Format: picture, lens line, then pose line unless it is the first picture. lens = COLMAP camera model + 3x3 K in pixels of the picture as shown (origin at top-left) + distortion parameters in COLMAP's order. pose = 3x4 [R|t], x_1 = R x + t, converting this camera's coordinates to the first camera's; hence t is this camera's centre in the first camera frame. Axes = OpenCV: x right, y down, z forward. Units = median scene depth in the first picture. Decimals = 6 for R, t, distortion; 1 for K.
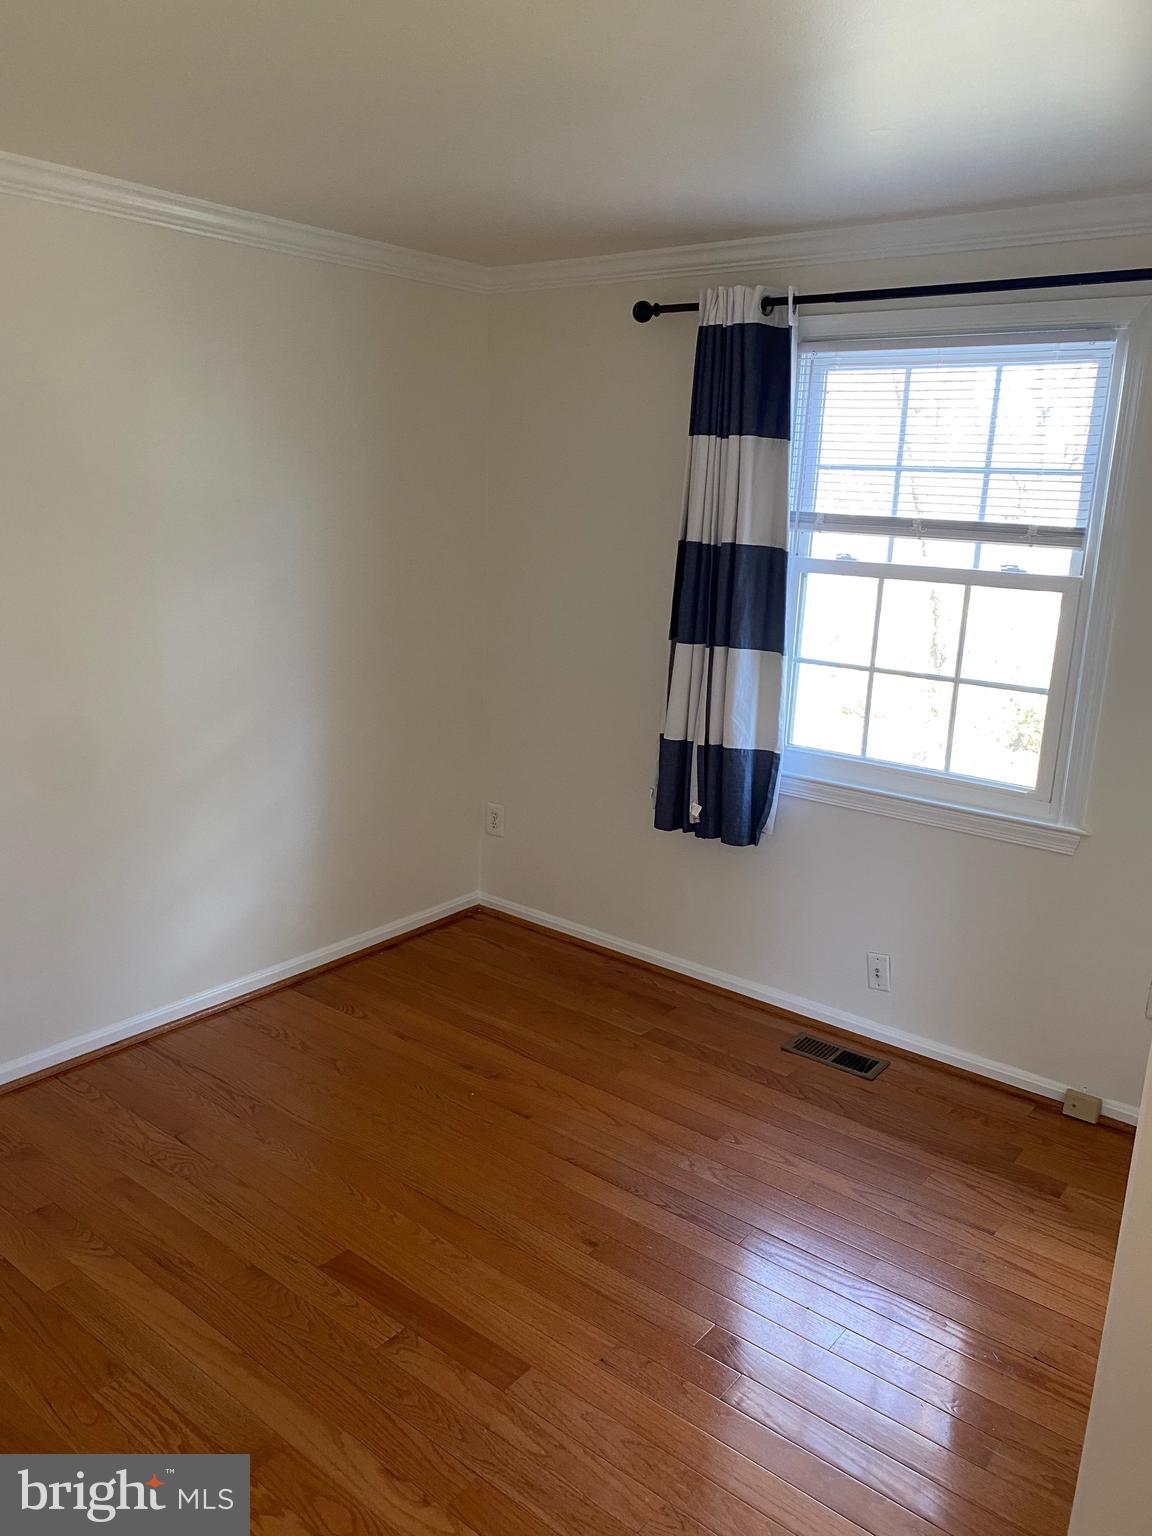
lens RADIAL K [[1169.6, 0, 576.2], [0, 1169.6, 764.4], [0, 0, 1]] dist [0.008622, 0.000574]
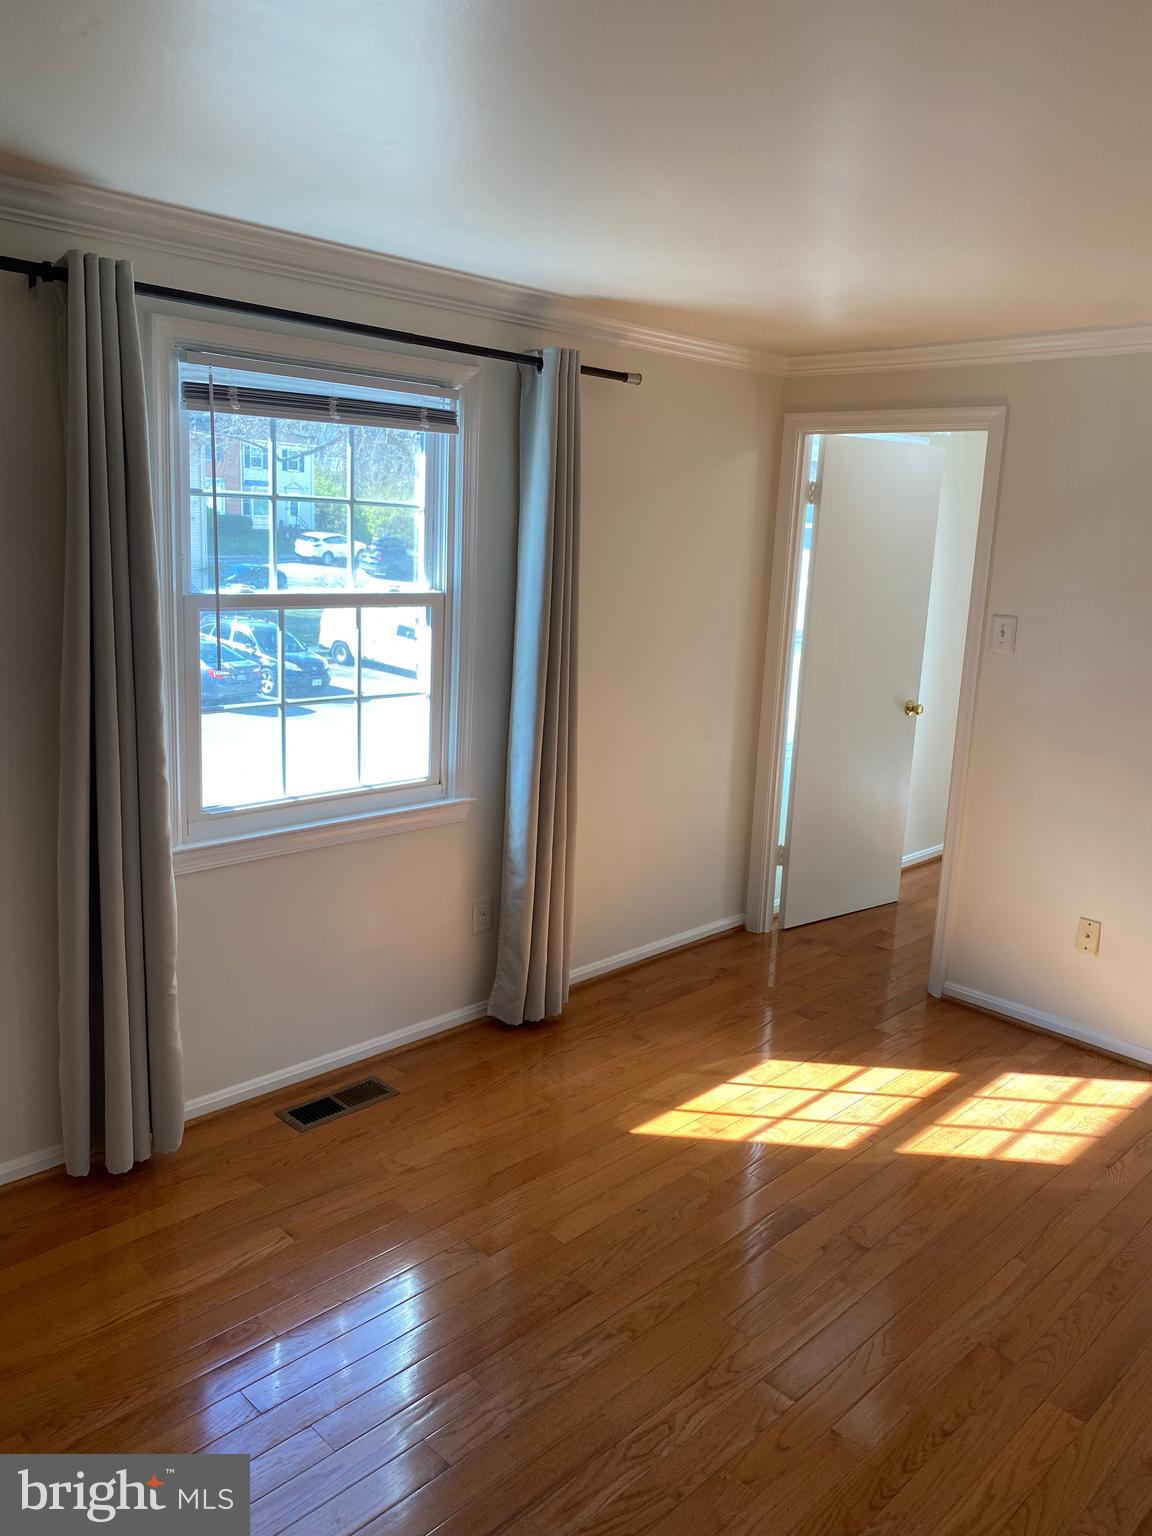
lens RADIAL K [[1169.6, 0, 576.0], [0, 1169.6, 768.5], [0, 0, 1]] dist [0.008622, 0.000574]
pose [[0.103813, -0.238912, 0.965476, -0.636999], [0.205811, 0.954871, 0.214158, -0.184557], [-0.973070, 0.176473, 0.148299, 0.629427]]
